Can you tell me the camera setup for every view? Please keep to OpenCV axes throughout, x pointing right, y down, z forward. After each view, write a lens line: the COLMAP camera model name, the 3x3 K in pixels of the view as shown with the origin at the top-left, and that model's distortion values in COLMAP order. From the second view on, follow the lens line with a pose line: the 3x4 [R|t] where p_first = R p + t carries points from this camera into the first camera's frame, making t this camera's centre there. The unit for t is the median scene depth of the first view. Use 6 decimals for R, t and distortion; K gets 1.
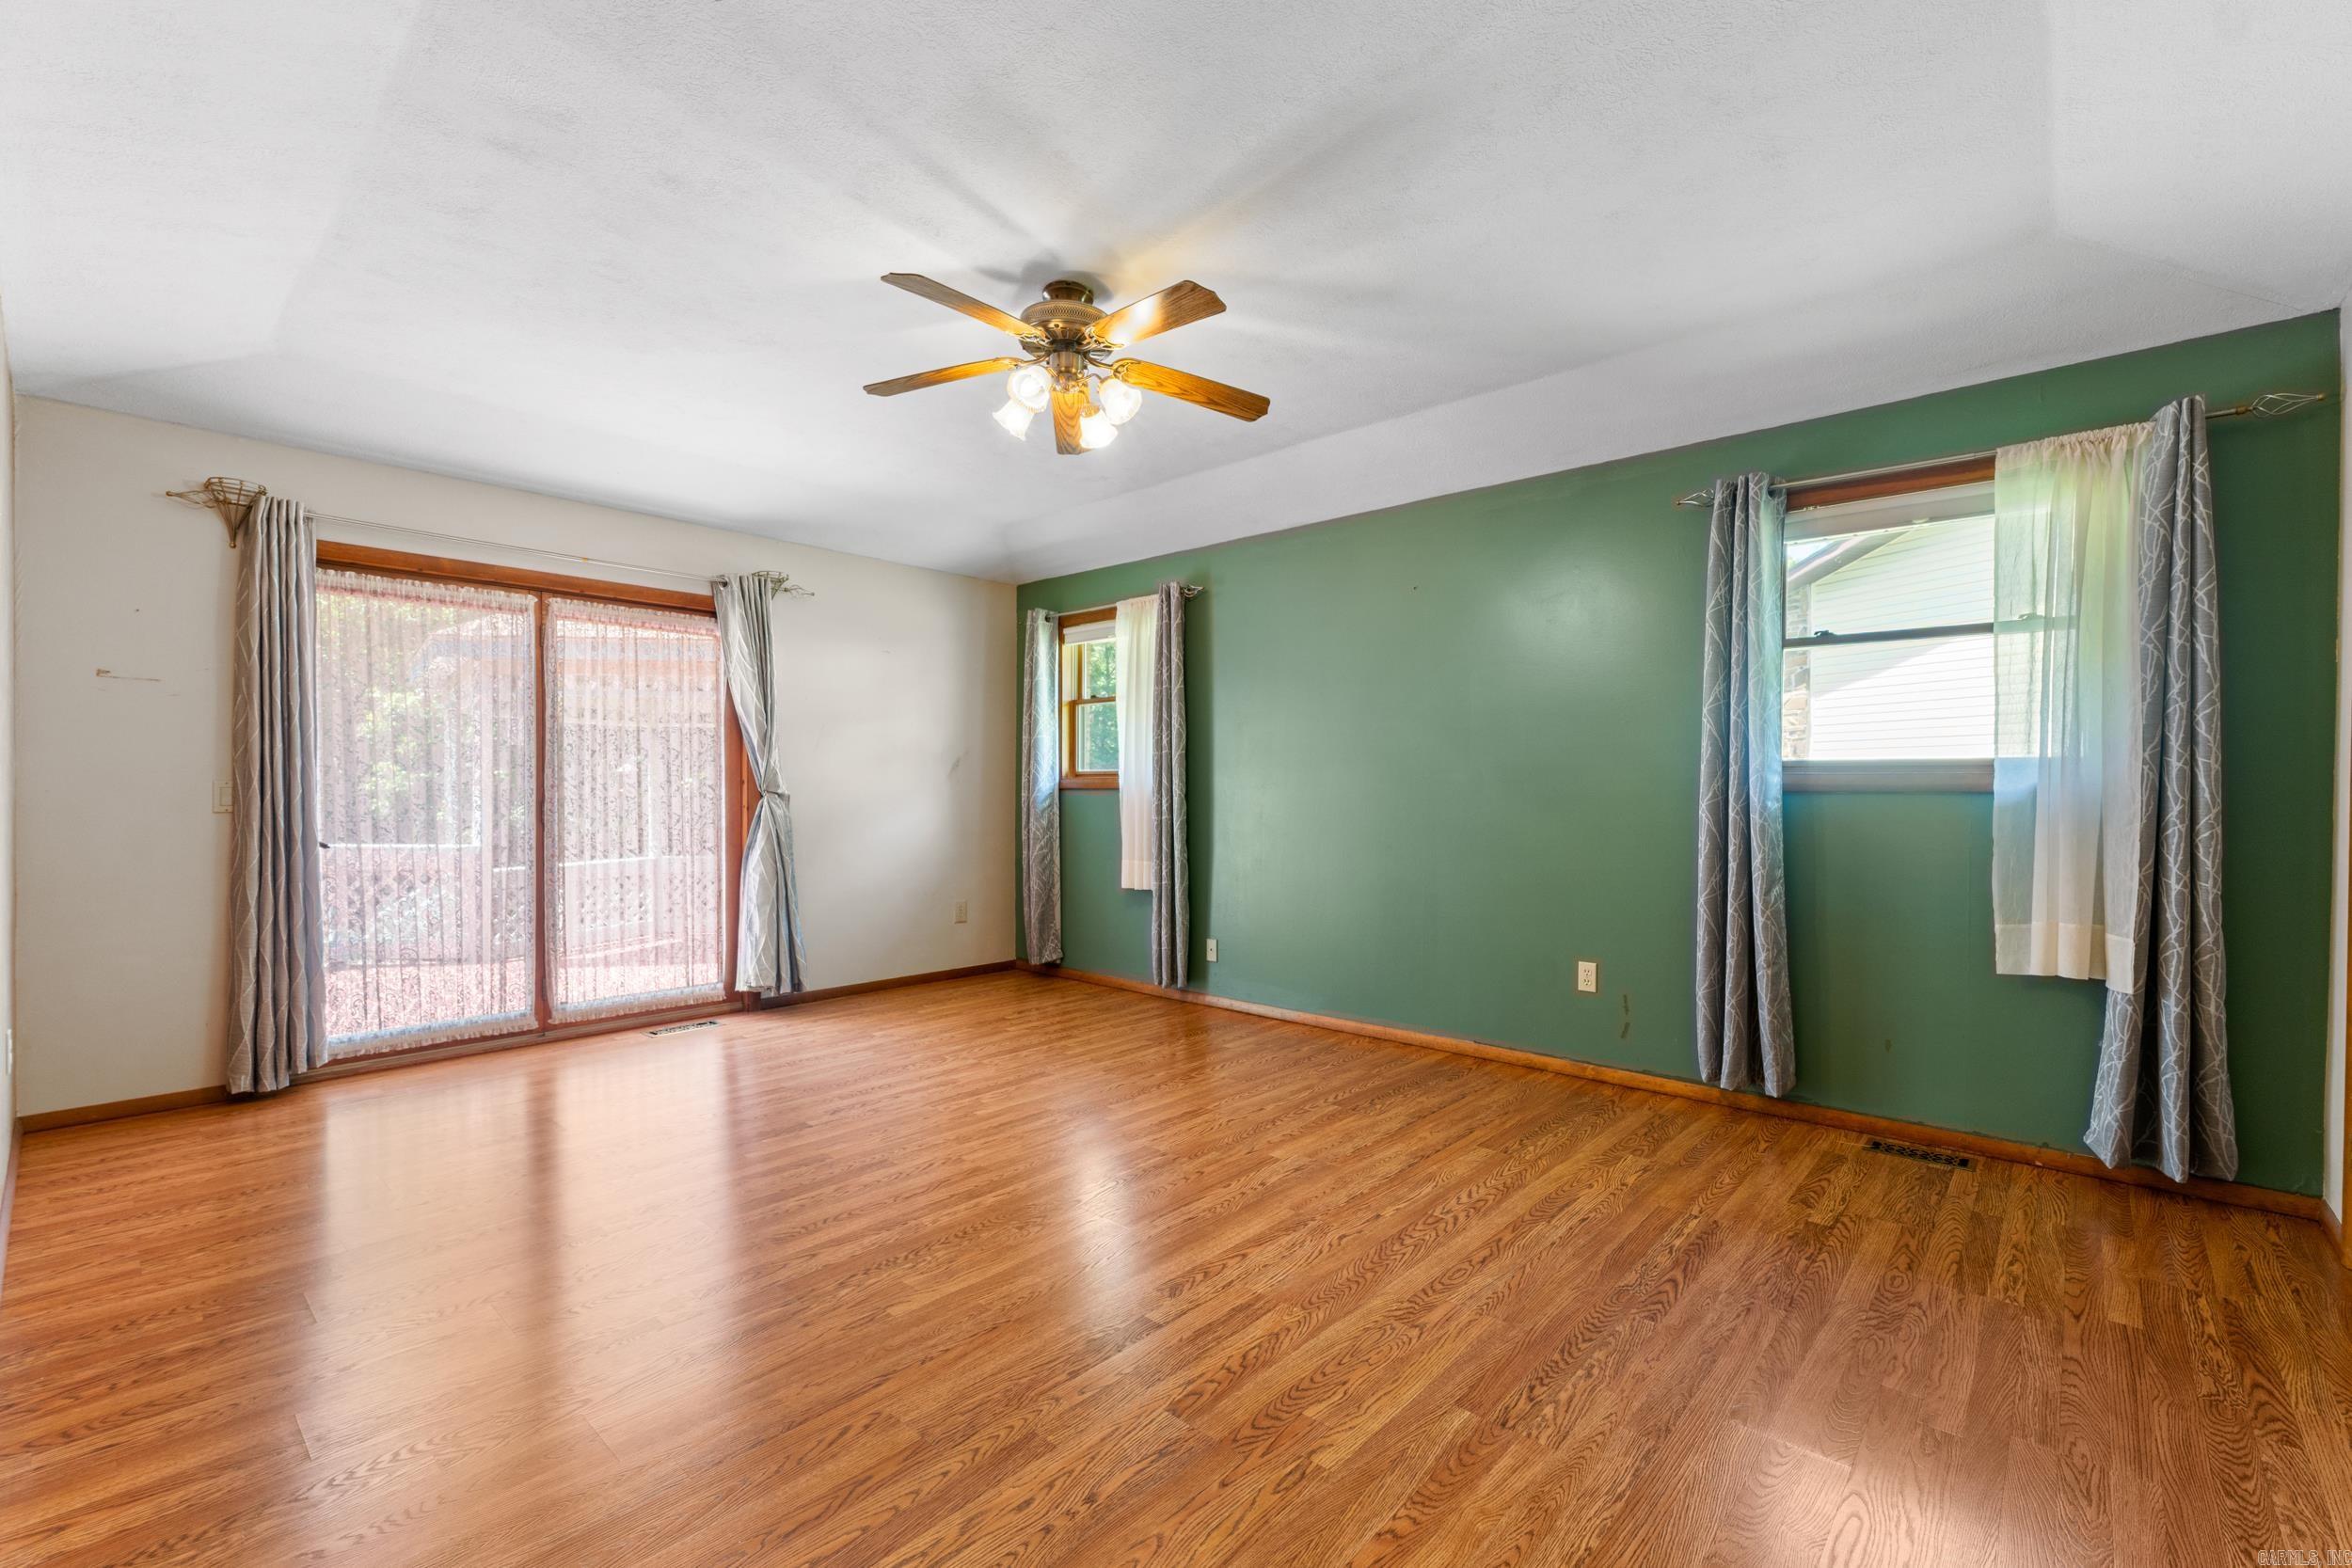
lens RADIAL K [[991.5, 0, 1177.3], [0, 991.5, 783.1], [0, 0, 1]] dist [0.001643, 0.000081]
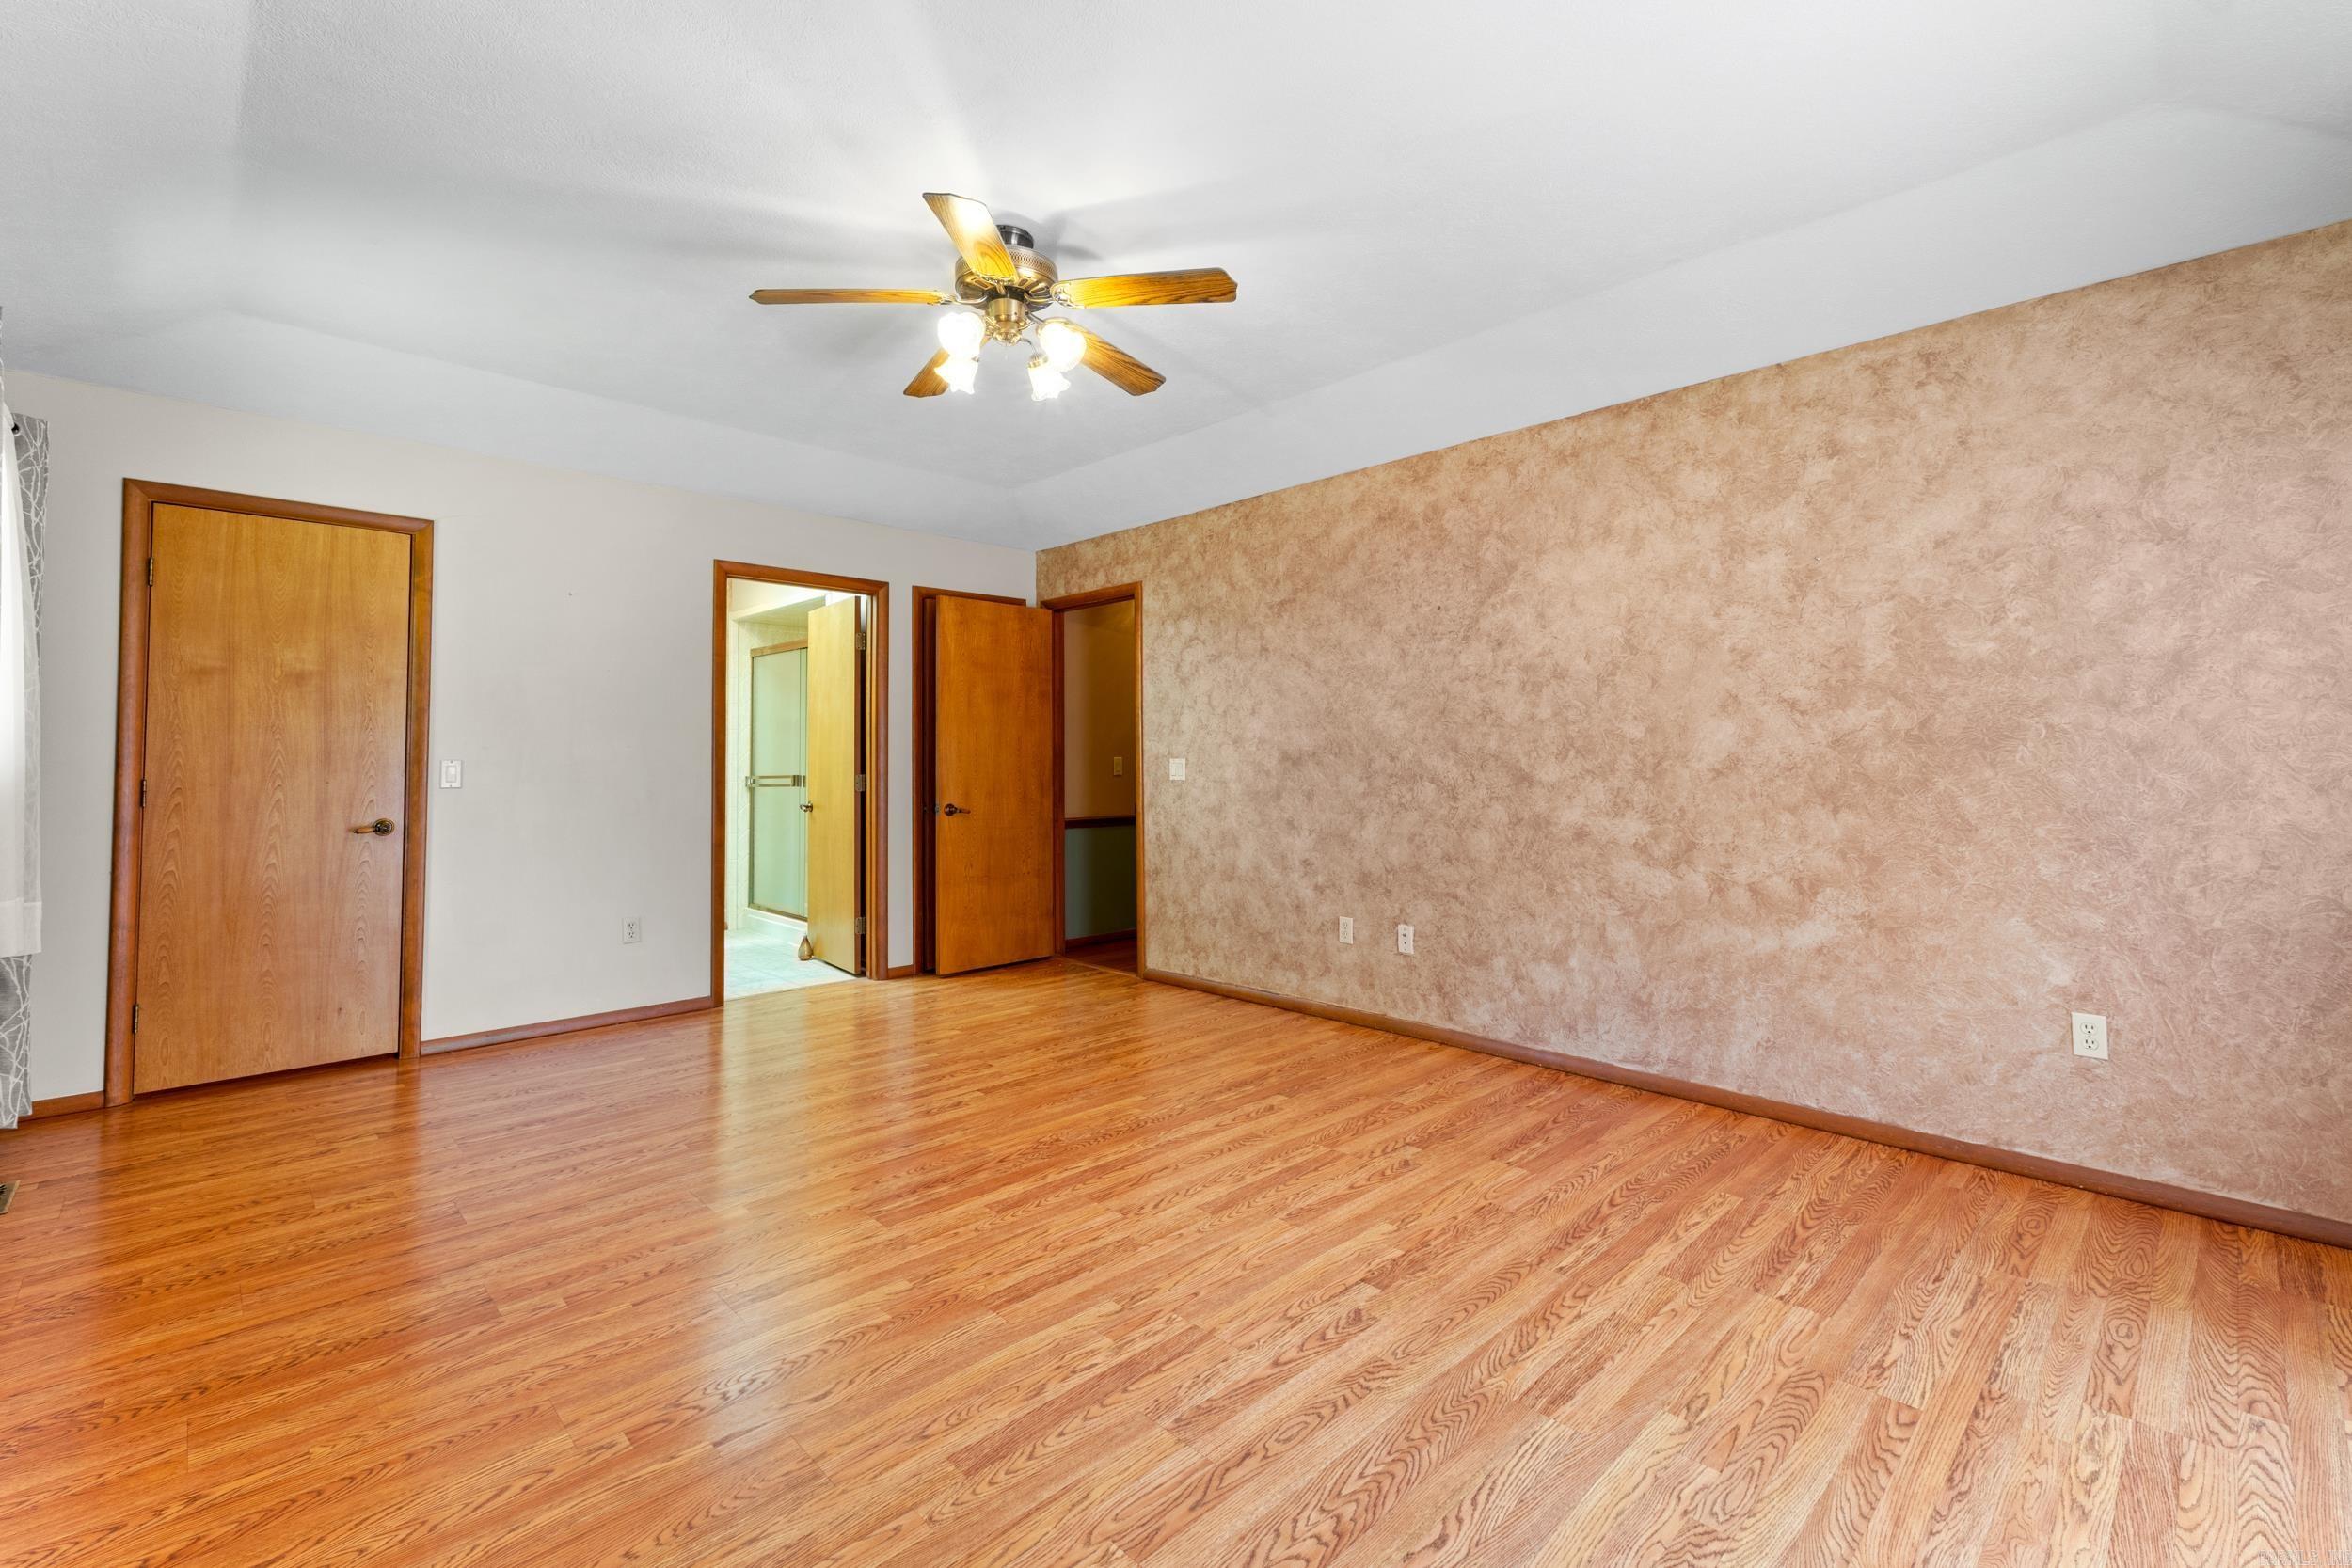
lens RADIAL K [[991.5, 0, 1177.3], [0, 991.5, 783.1], [0, 0, 1]] dist [0.001643, 0.000081]
pose [[-0.997534, -0.002017, 0.070151, -0.317290], [-0.001321, 0.999949, 0.009979, 0.014154], [-0.070167, 0.009861, -0.997486, 1.796863]]
